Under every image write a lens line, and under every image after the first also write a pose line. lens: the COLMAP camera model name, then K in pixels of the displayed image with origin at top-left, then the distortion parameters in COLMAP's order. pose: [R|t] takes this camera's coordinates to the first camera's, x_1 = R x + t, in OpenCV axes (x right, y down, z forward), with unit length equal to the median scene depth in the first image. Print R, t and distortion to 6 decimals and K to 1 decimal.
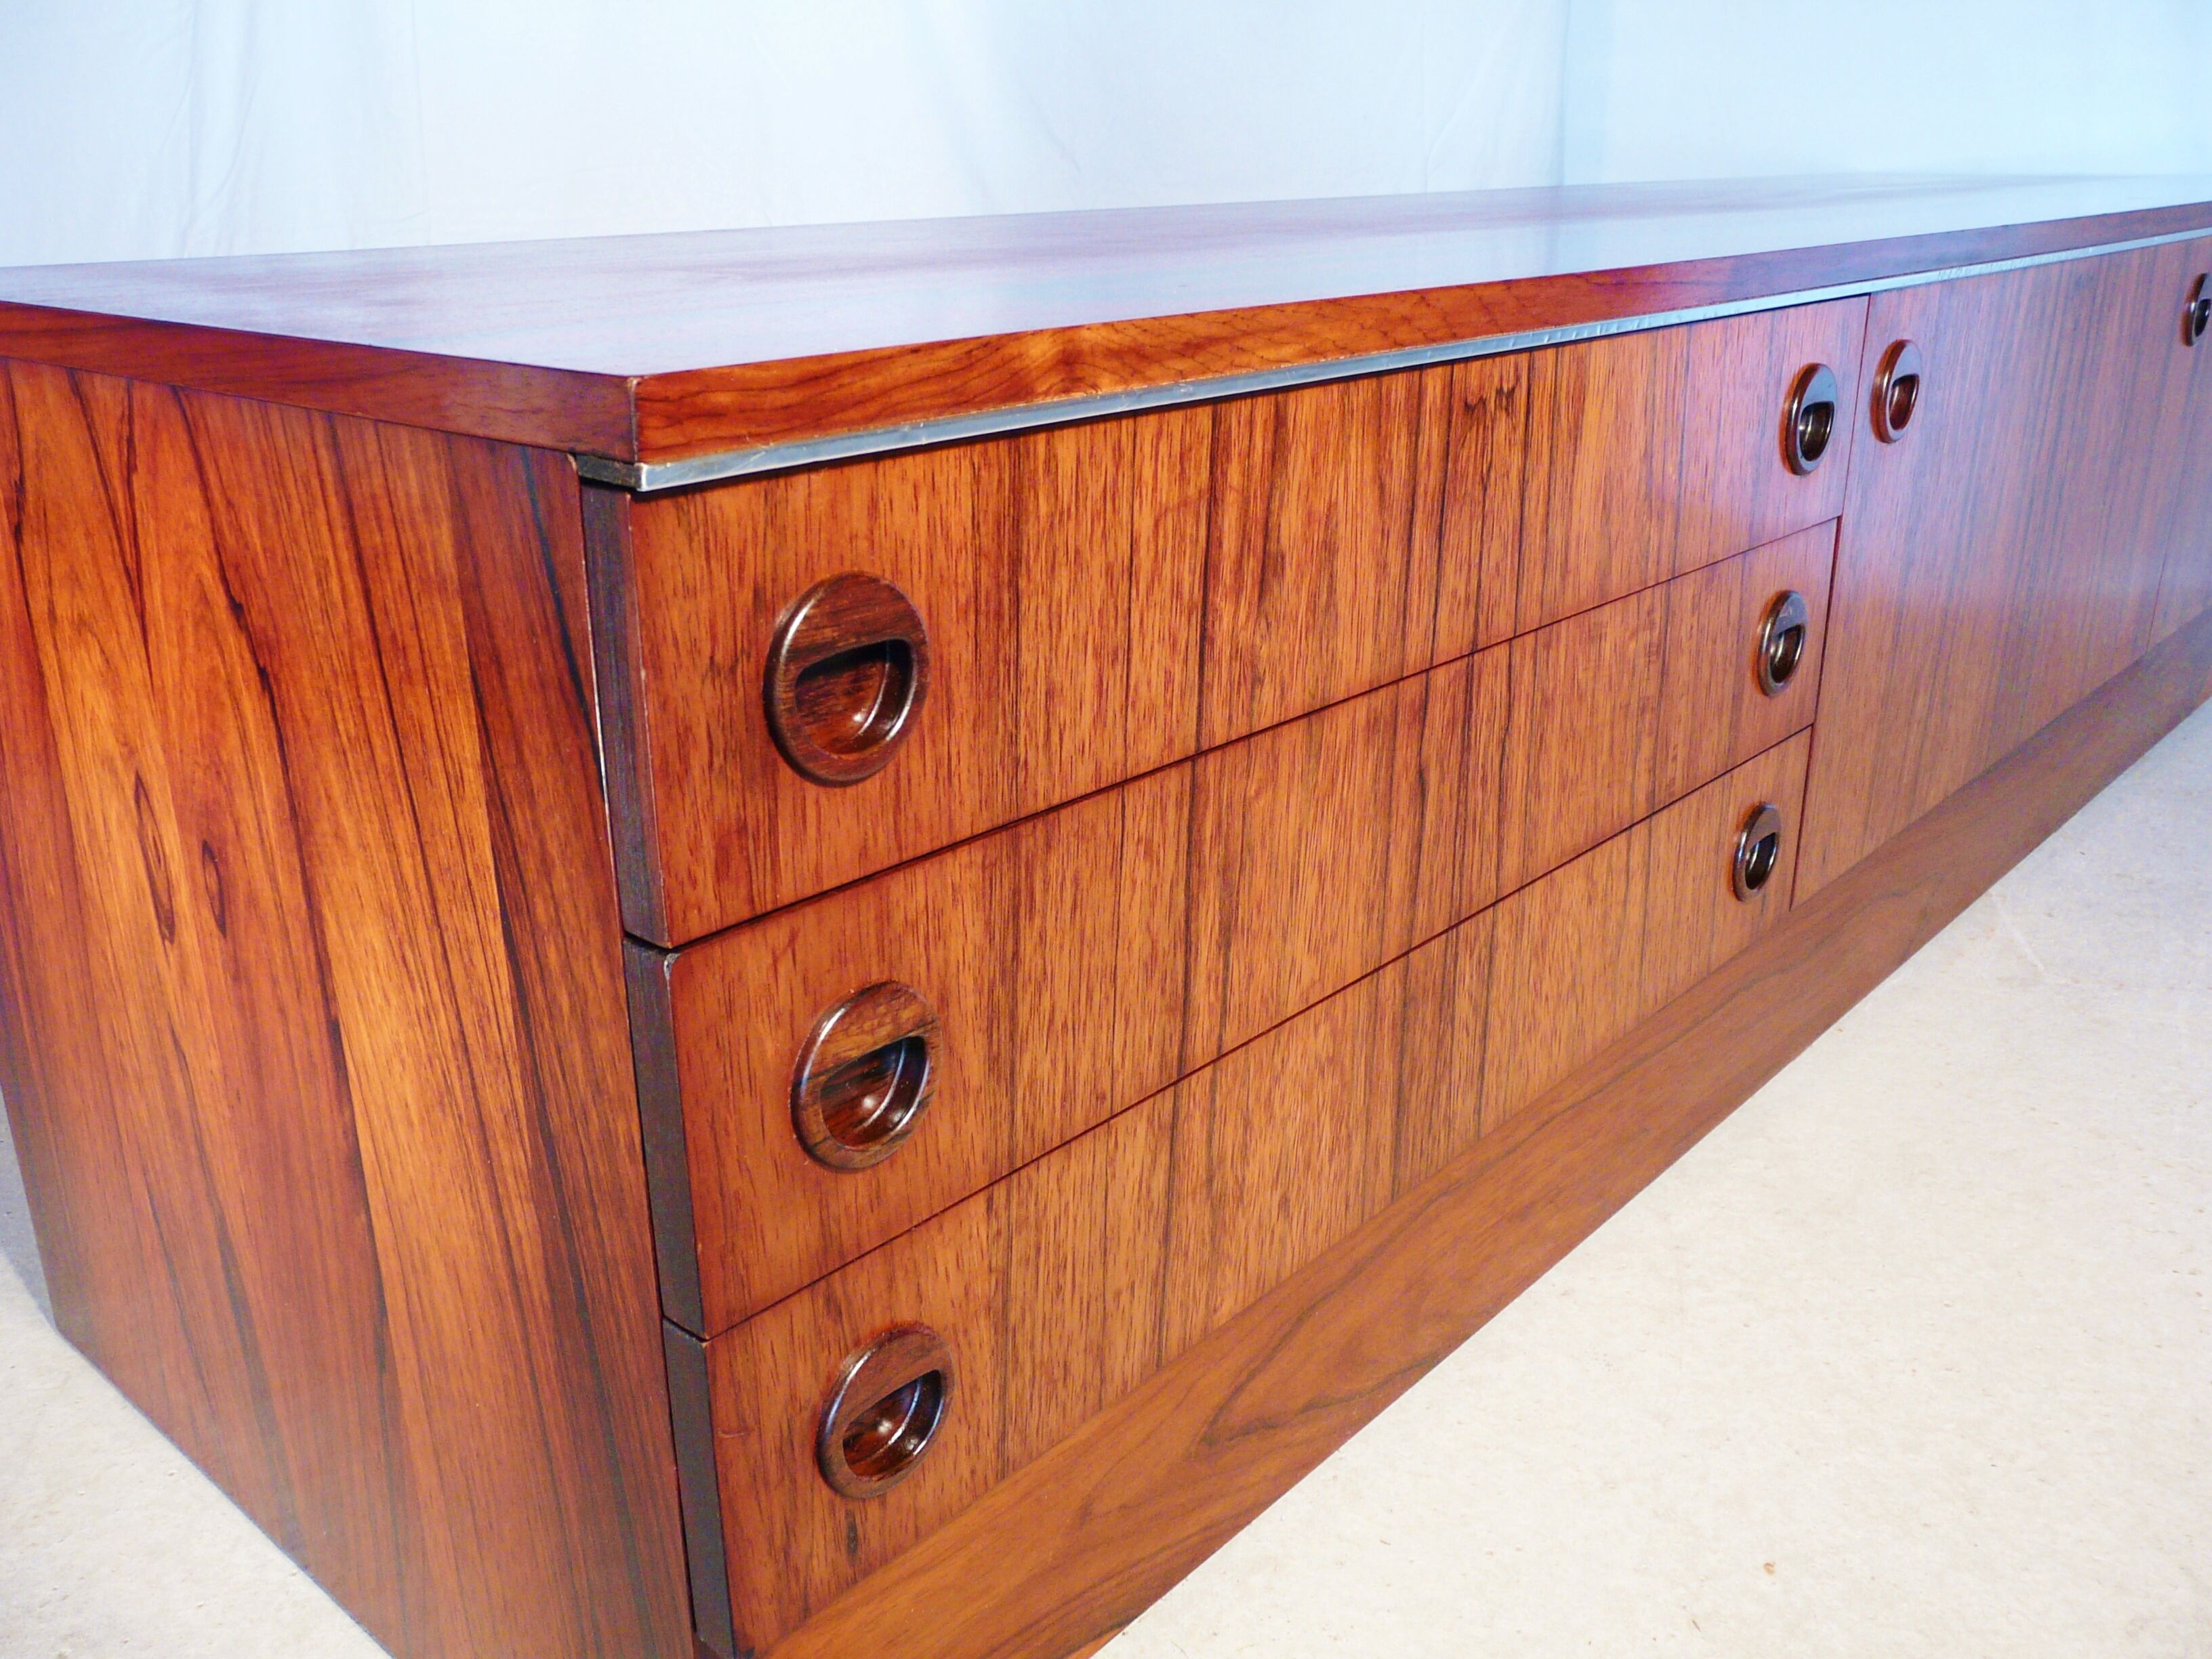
lens RADIAL K [[1863.6, 0, 1124.7], [0, 1863.6, 814.9], [0, 0, 1]] dist [-0.062665, 0.033003]
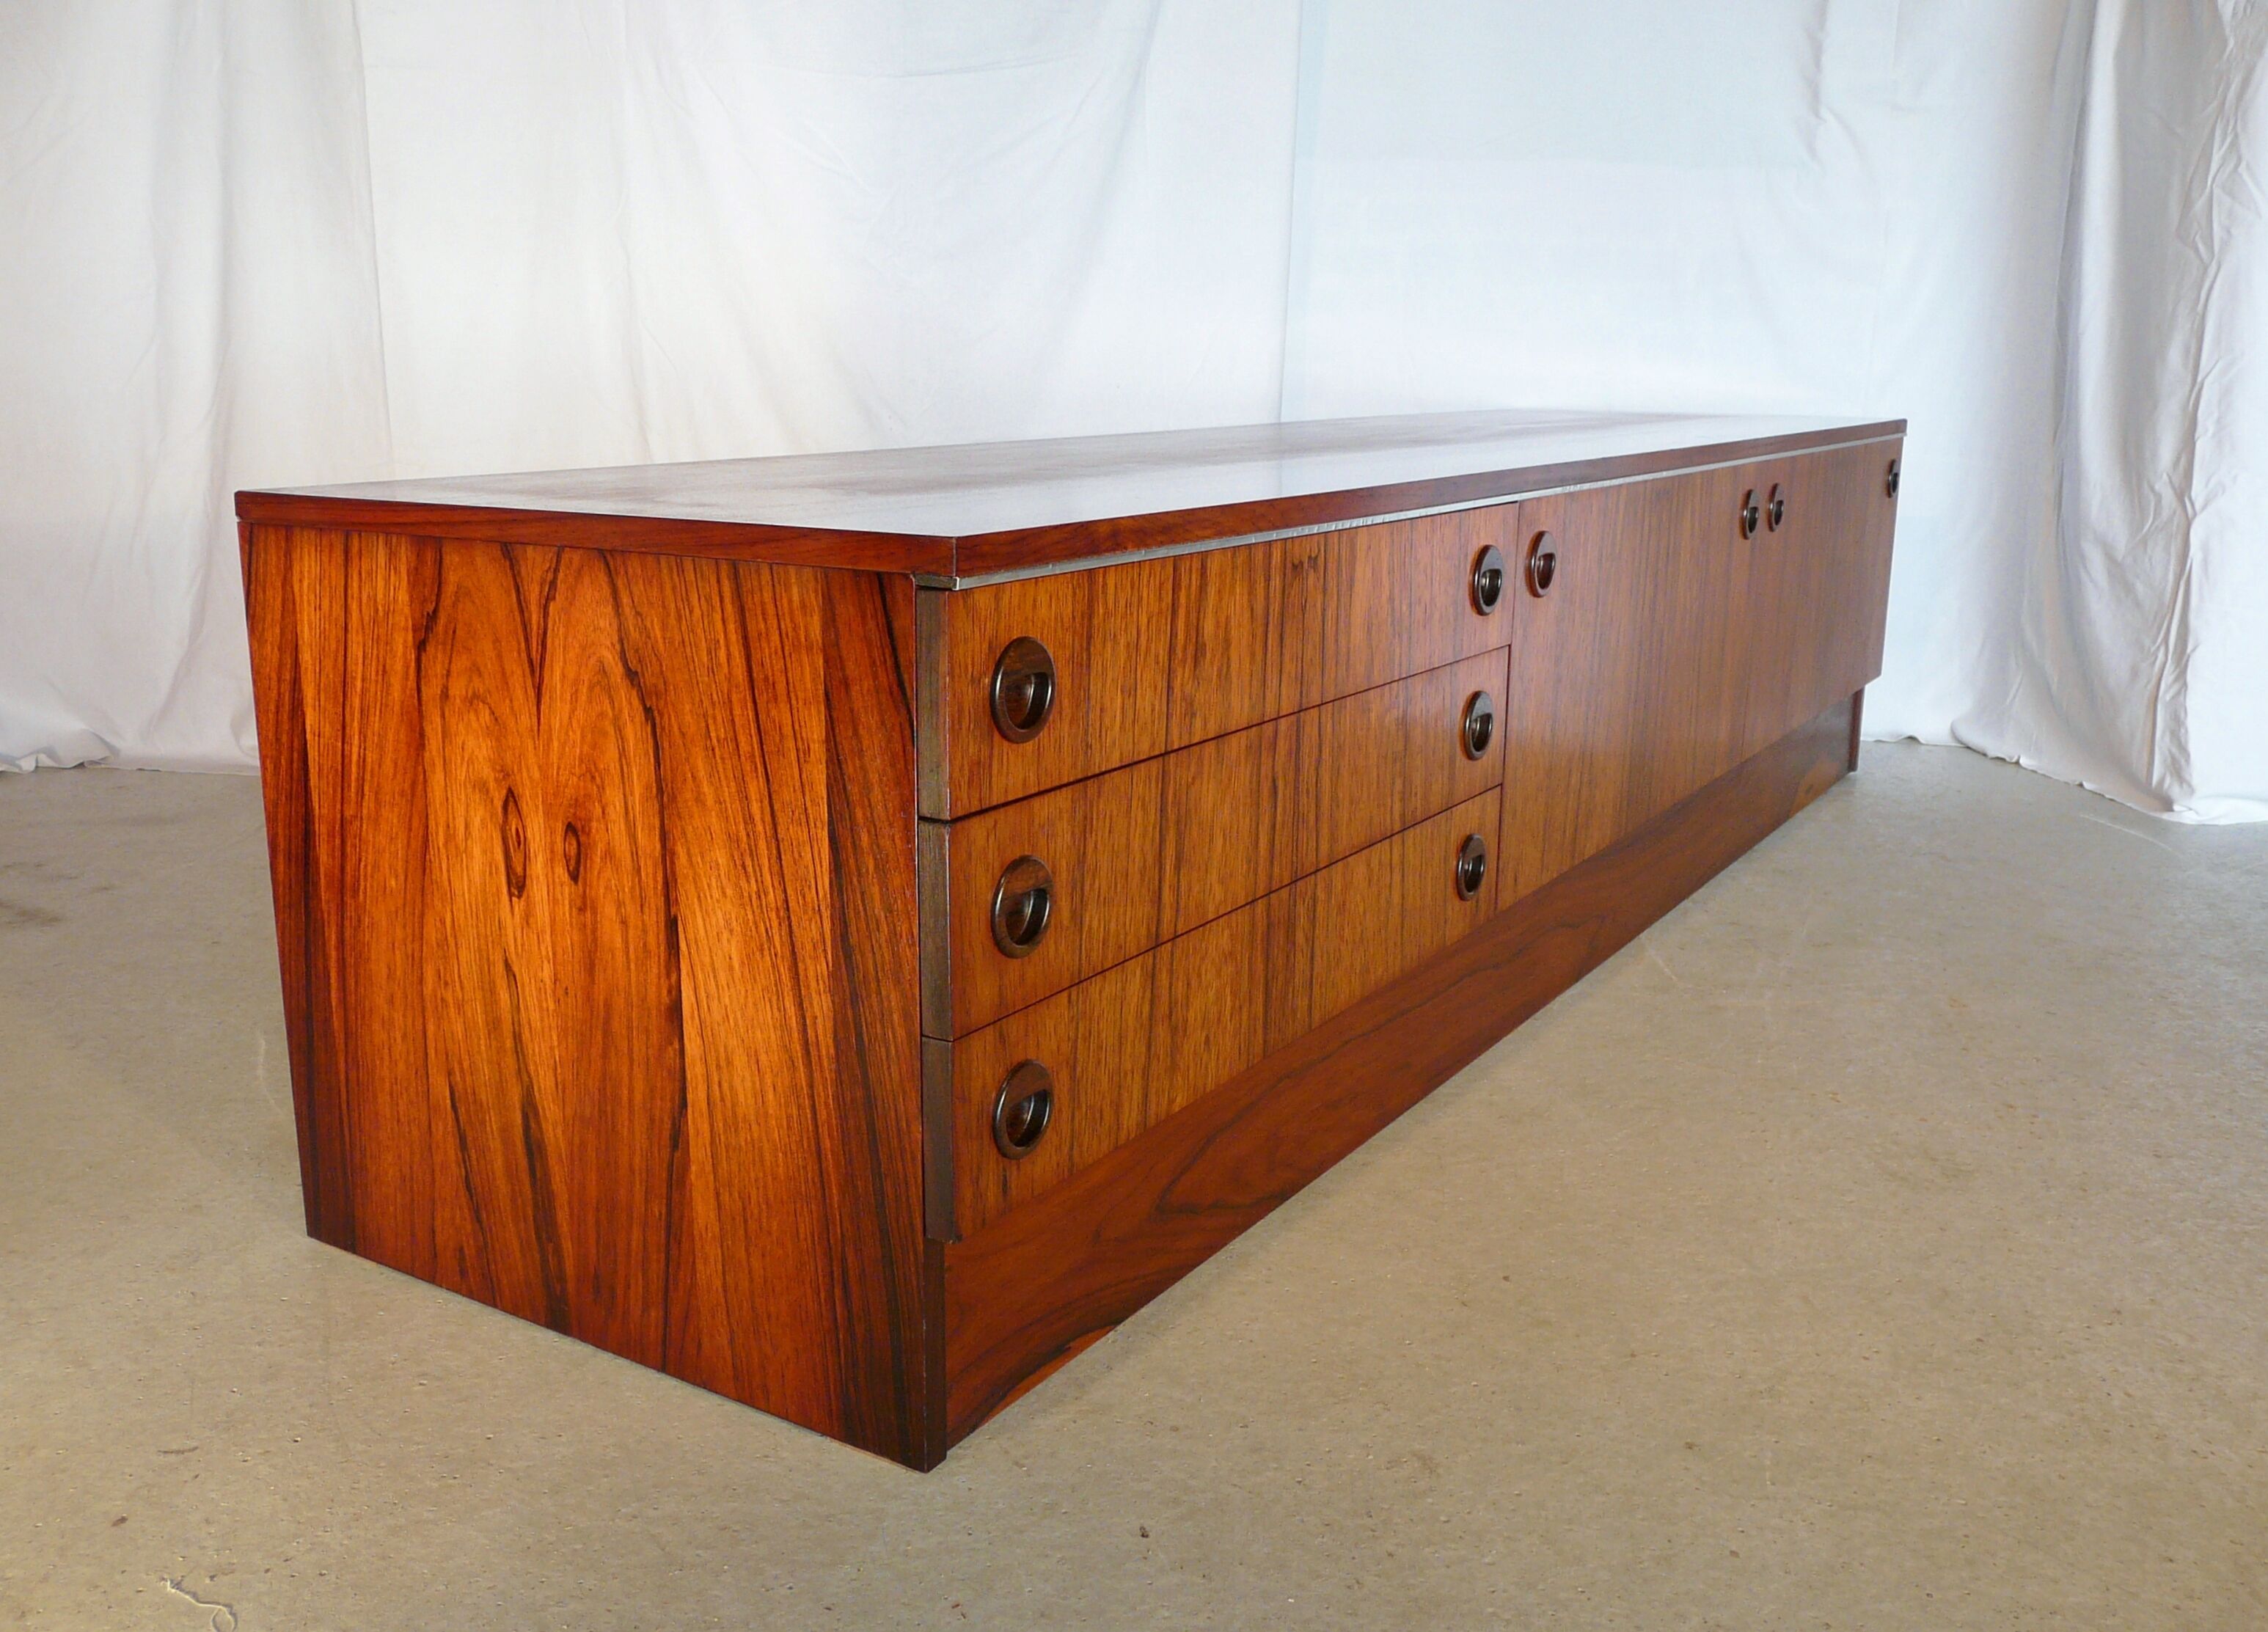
lens RADIAL K [[1953.5, 0, 1126.6], [0, 1953.5, 823.4], [0, 0, 1]] dist [-0.099115, -0.006865]
pose [[0.987121, -0.024949, 0.158017, -0.285227], [0.042709, 0.993011, -0.110021, 0.230692], [-0.154168, 0.115353, 0.981288, -0.797563]]
